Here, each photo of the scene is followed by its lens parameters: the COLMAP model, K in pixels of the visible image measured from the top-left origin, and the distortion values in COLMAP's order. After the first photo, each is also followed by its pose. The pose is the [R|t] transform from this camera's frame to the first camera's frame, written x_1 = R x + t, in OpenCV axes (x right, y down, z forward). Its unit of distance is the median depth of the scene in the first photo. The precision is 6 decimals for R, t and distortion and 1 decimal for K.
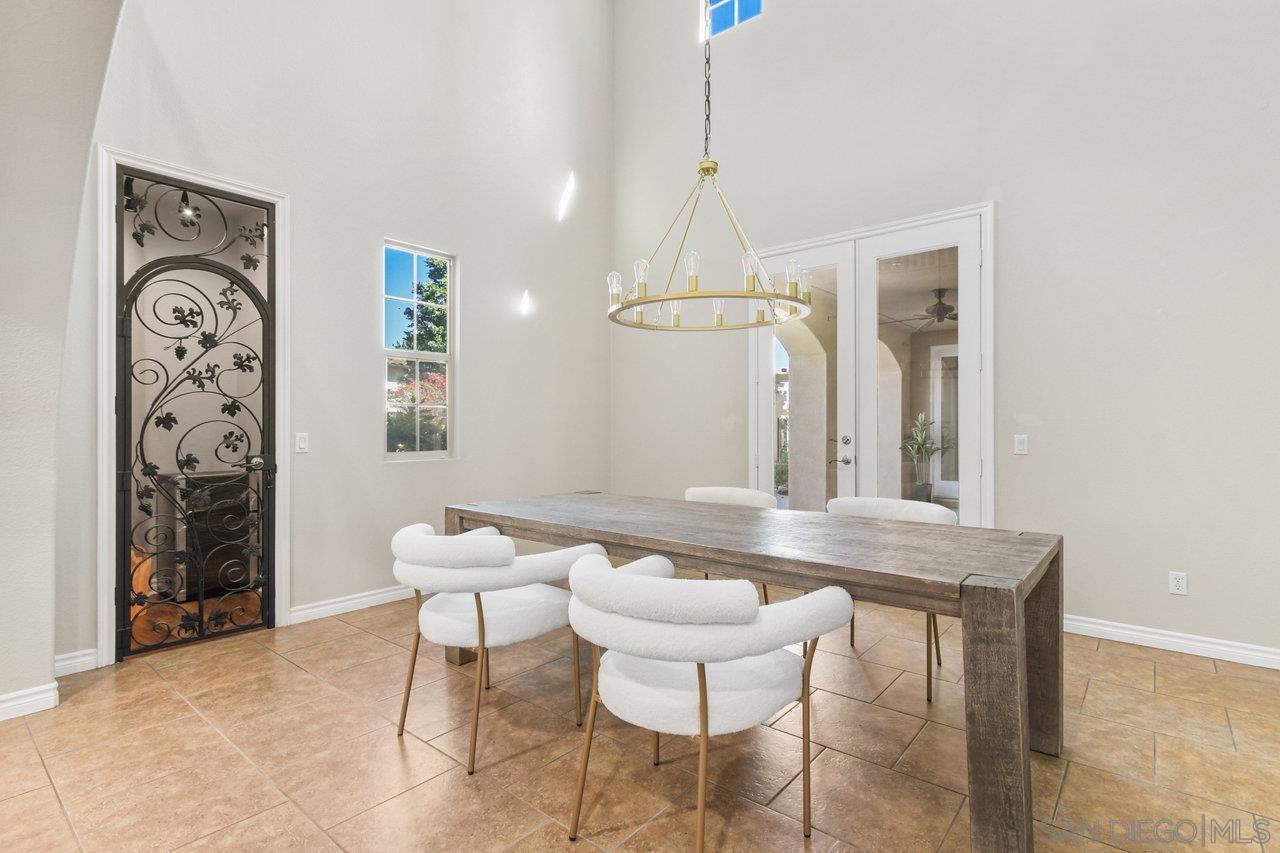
lens RADIAL K [[602.4, 0, 635.2], [0, 602.4, 422.0], [0, 0, 1]] dist [-0.005355, 0.000381]
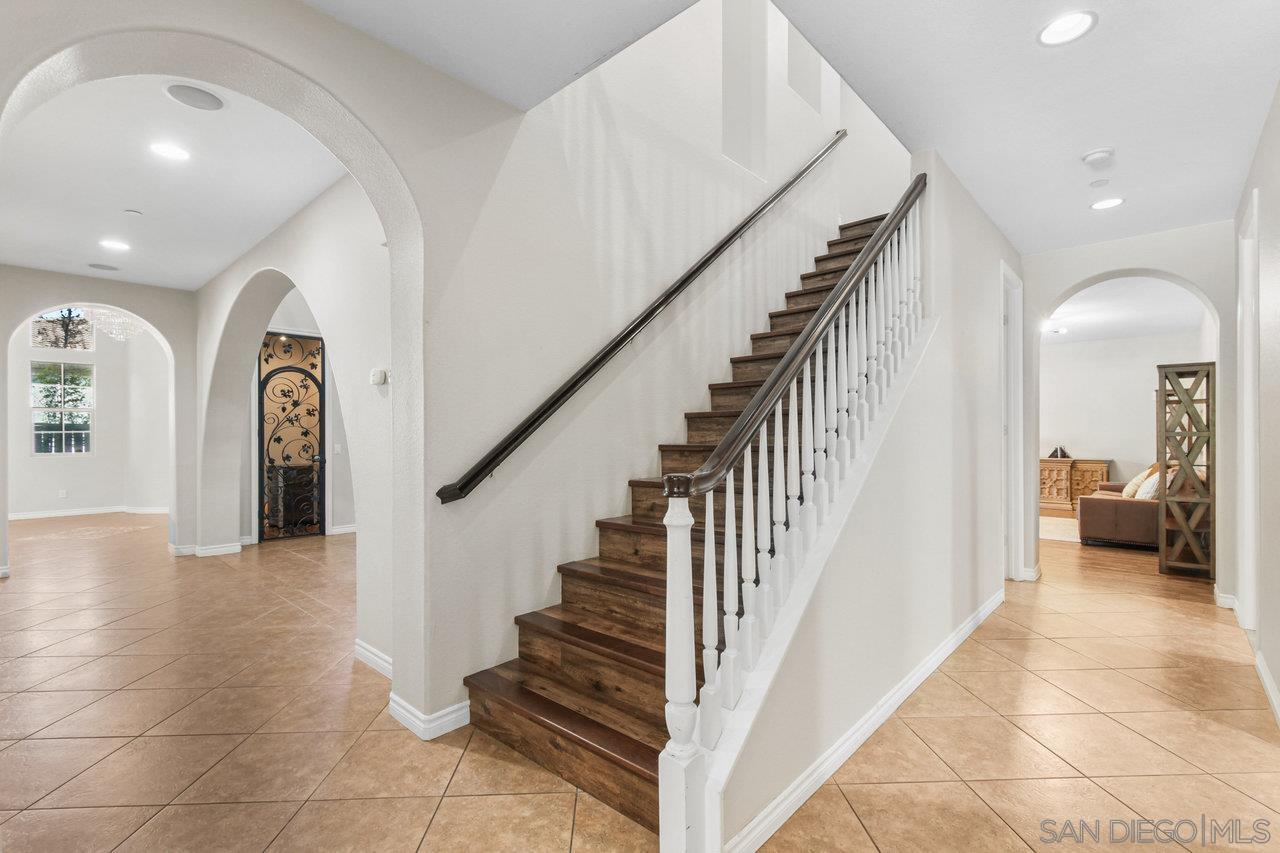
lens RADIAL K [[585.5, 0, 639.2], [0, 585.5, 429.0], [0, 0, 1]] dist [0.002034, -0.000593]
pose [[0.997565, -0.011025, -0.068872, 0.707581], [0.010186, 0.999870, -0.012528, -0.000148], [0.069002, 0.011796, 0.997547, -1.075042]]
